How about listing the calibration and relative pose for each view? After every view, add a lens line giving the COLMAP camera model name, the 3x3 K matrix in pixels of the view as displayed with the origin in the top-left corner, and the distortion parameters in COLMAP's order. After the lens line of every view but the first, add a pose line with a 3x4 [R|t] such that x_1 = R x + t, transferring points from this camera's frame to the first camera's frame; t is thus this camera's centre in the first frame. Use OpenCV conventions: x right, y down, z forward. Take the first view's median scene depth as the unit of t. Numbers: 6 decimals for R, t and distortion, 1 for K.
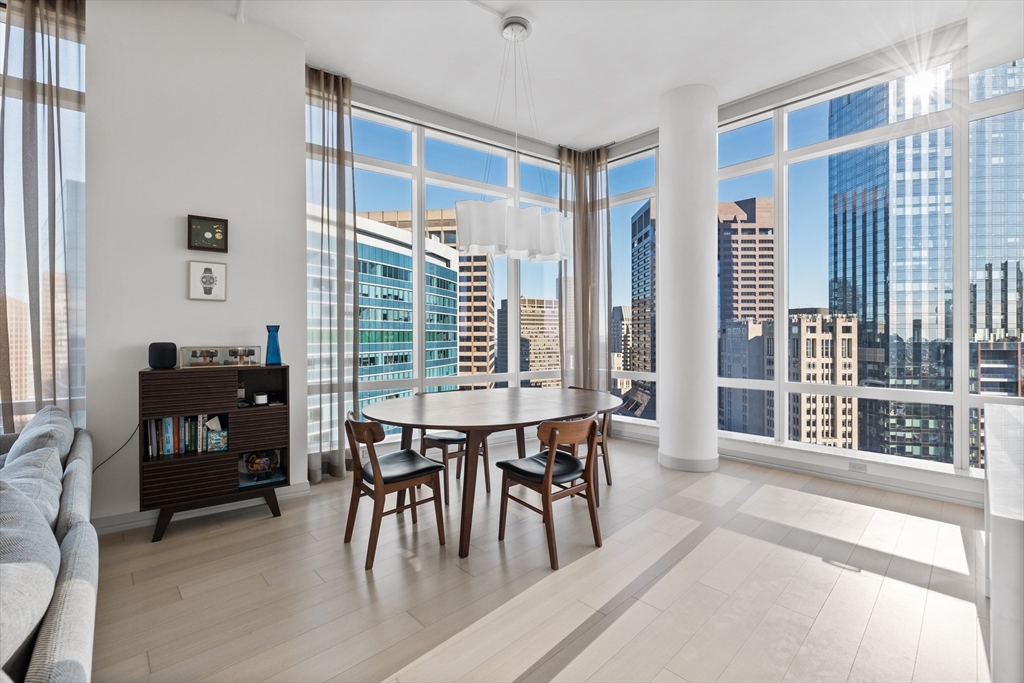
lens RADIAL K [[442.8, 0, 511.8], [0, 442.8, 335.6], [0, 0, 1]] dist [0.004495, 0.000224]
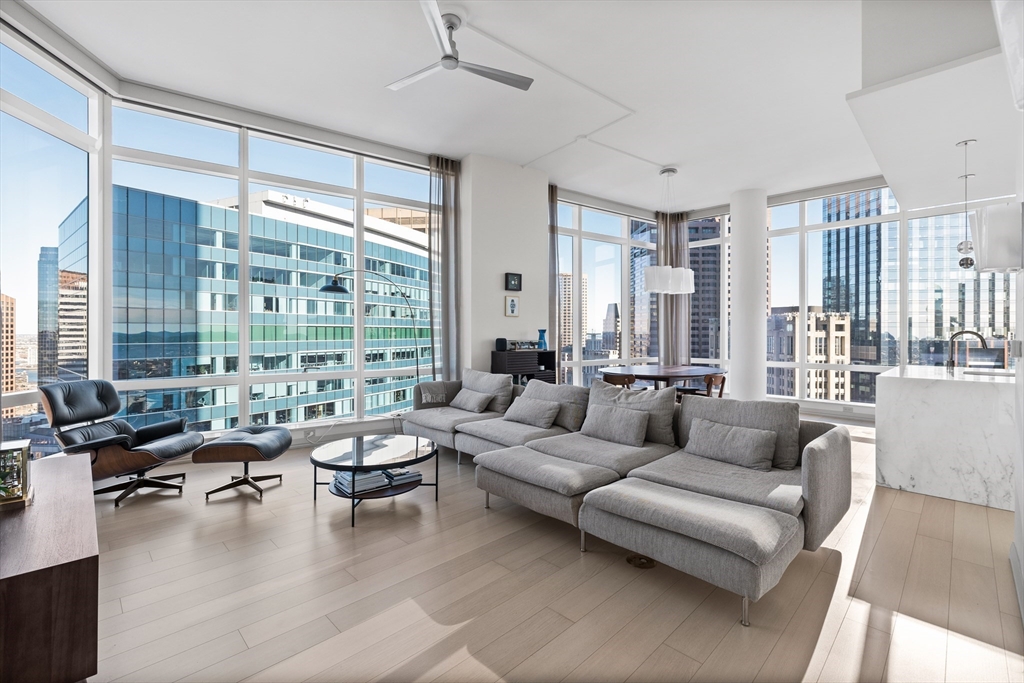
lens RADIAL K [[442.8, 0, 512.9], [0, 442.8, 333.3], [0, 0, 1]] dist [0.004495, 0.000224]
pose [[0.999925, 0.003615, 0.011661, -0.403533], [-0.003642, 0.999991, 0.002261, -0.005990], [-0.011652, -0.002303, 0.999929, -0.527039]]
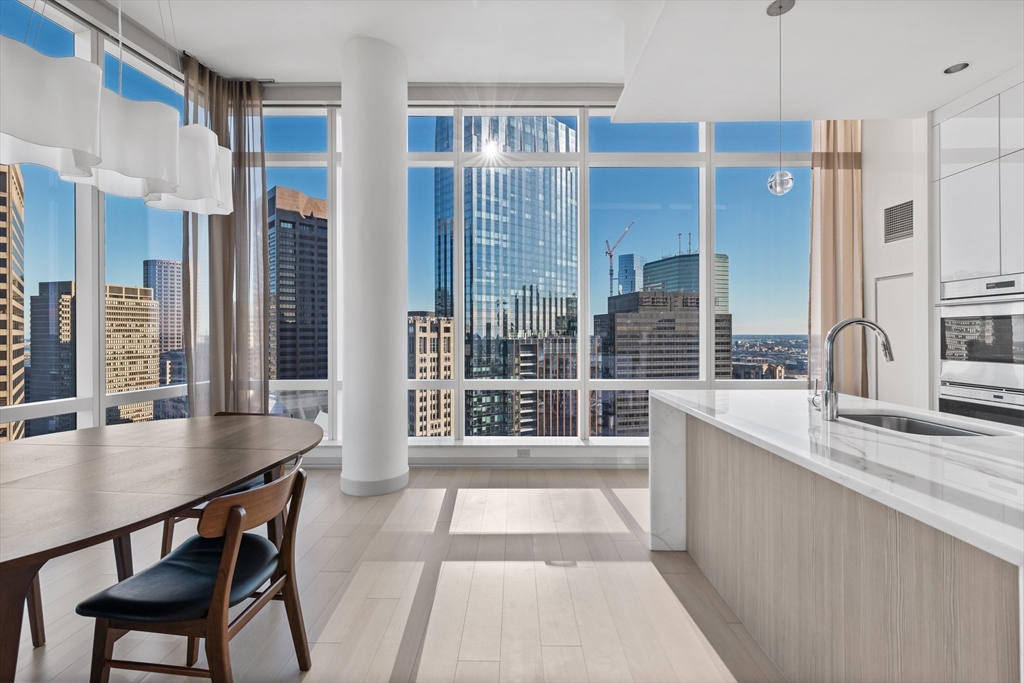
lens RADIAL K [[442.8, 0, 509.7], [0, 442.8, 333.7], [0, 0, 1]] dist [0.004495, 0.000224]
pose [[0.703875, 0.000638, 0.710324, -0.023947], [0.001079, 0.999997, -0.001968, -0.000054], [-0.710323, 0.002152, 0.703873, 0.169796]]
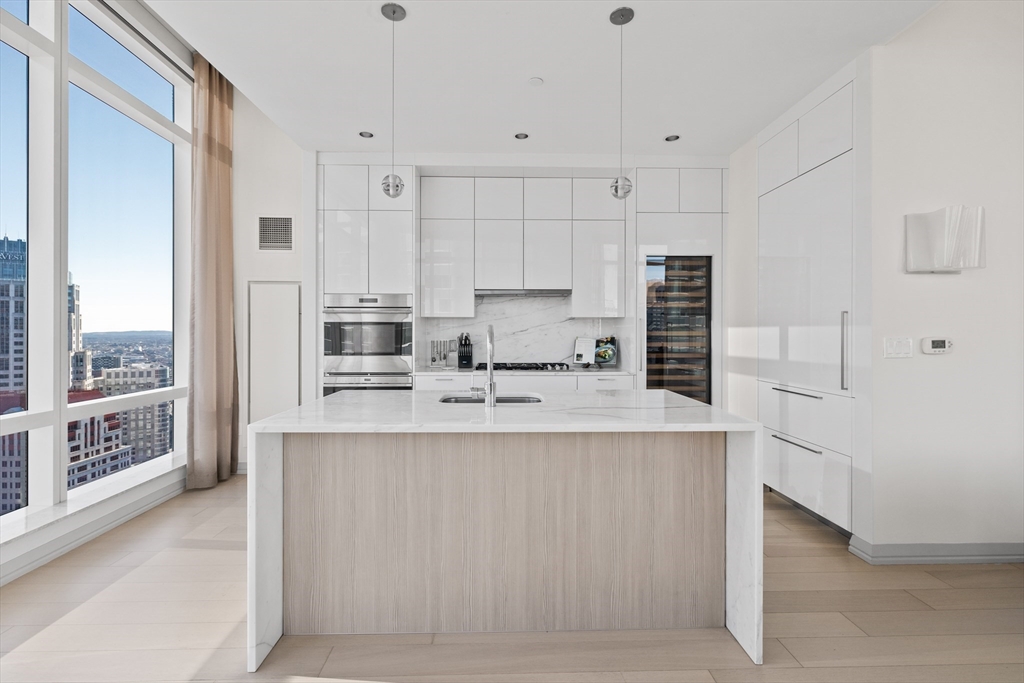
lens RADIAL K [[442.8, 0, 508.7], [0, 442.8, 334.5], [0, 0, 1]] dist [0.004495, 0.000224]
pose [[-0.733898, -0.002310, 0.679256, 0.083653], [-0.000203, 0.999995, 0.003182, -0.003666], [-0.679260, 0.002197, -0.733895, 0.510977]]
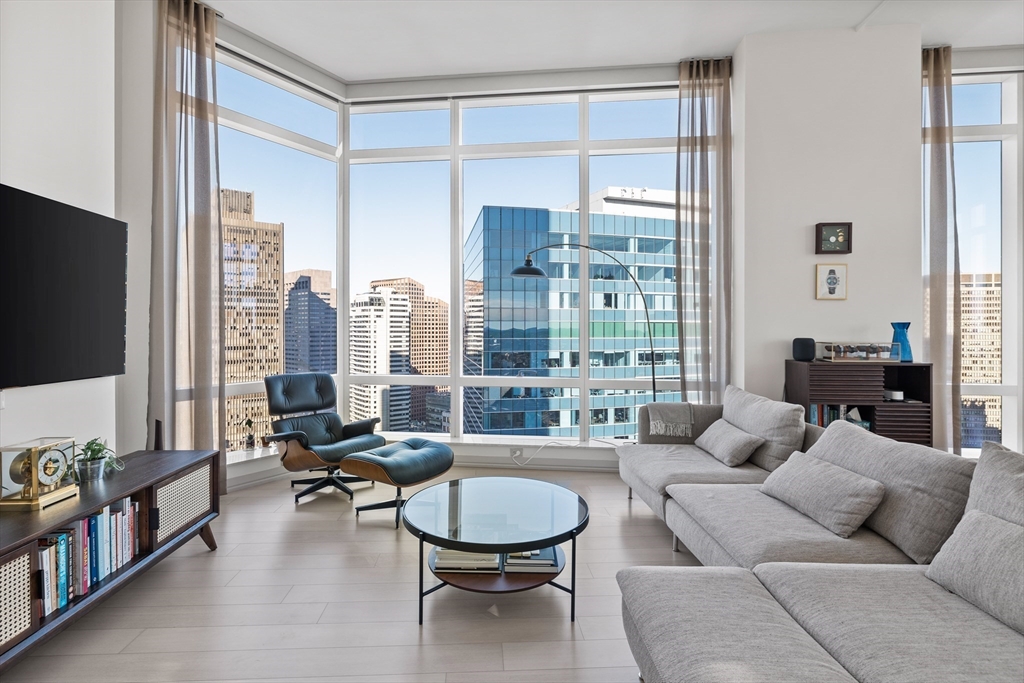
lens RADIAL K [[489.9, 0, 507.6], [0, 489.9, 328.1], [0, 0, 1]] dist [-0.005140, -0.000206]
pose [[0.755799, 0.003271, -0.654795, -0.286708], [-0.003459, 0.999994, 0.001002, -0.004667], [0.654794, 0.001508, 0.755806, -0.240005]]
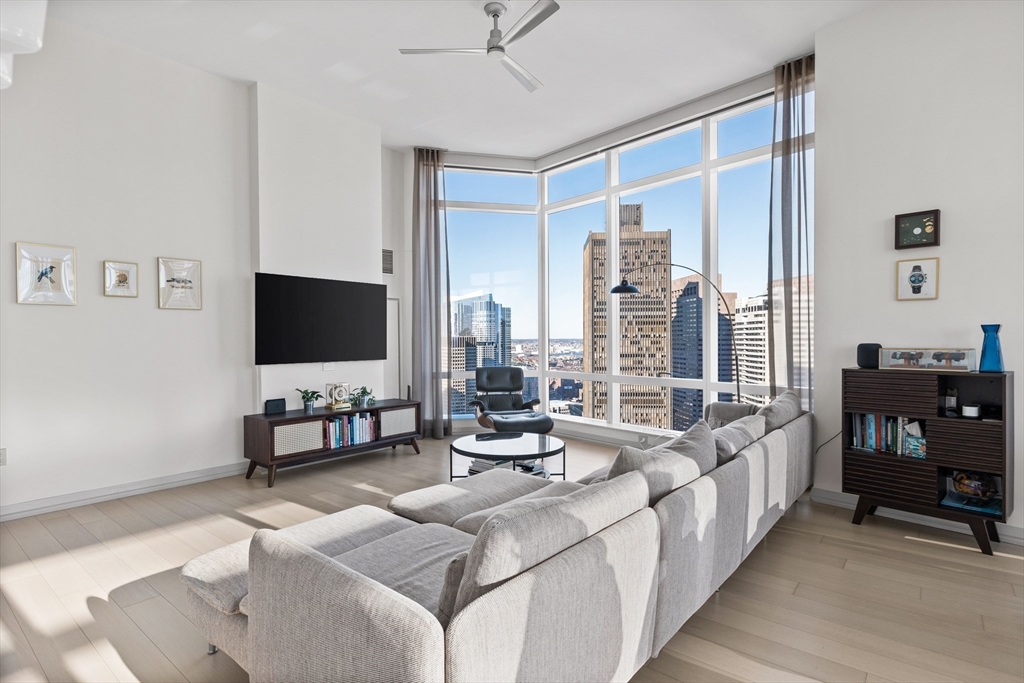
lens RADIAL K [[524.9, 0, 502.7], [0, 524.9, 341.7], [0, 0, 1]] dist [-0.010549, 0.005637]
pose [[0.108449, 0.010818, -0.994043, 0.189993], [0.004897, 0.999923, 0.011416, -0.003790], [0.994090, -0.006106, 0.108388, -0.001859]]
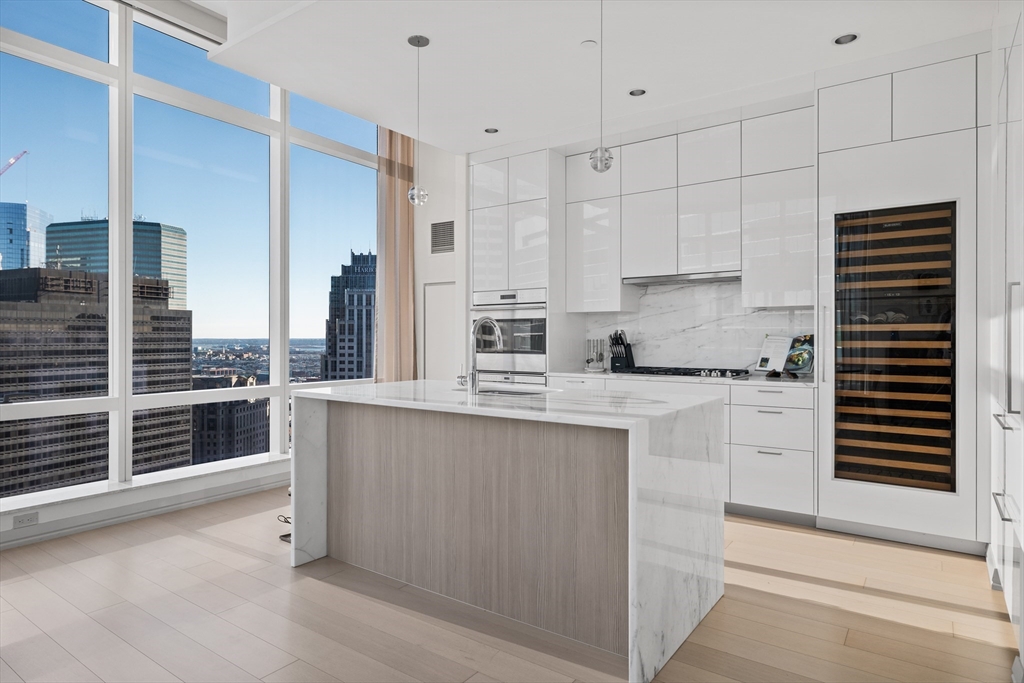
lens RADIAL K [[591.4, 0, 504.1], [0, 591.4, 340.3], [0, 0, 1]] dist [0.009030, 0.000024]
pose [[-0.169773, -0.003830, 0.985476, -0.185648], [-0.000866, 0.999993, 0.003737, 0.008944], [-0.985483, -0.000219, -0.169775, 0.297298]]
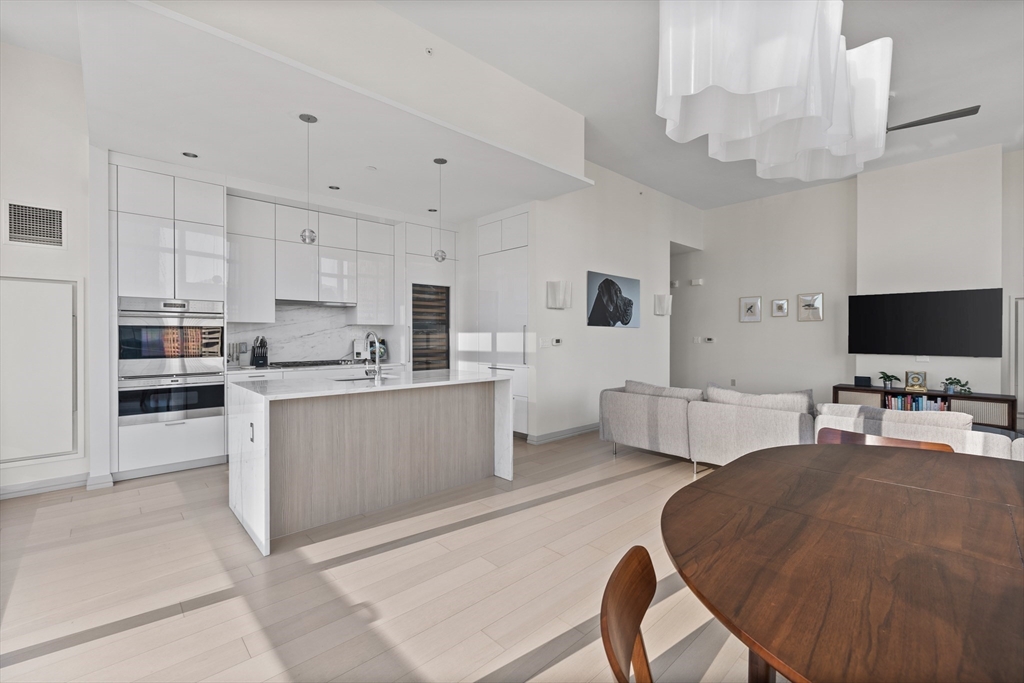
lens RADIAL K [[442.8, 0, 508.2], [0, 442.8, 336.2], [0, 0, 1]] dist [0.004495, 0.000224]
pose [[-0.999531, 0.001025, 0.030590, 0.151061], [0.001028, 0.999999, 0.000074, -0.003725], [-0.030590, 0.000105, -0.999532, 0.884115]]
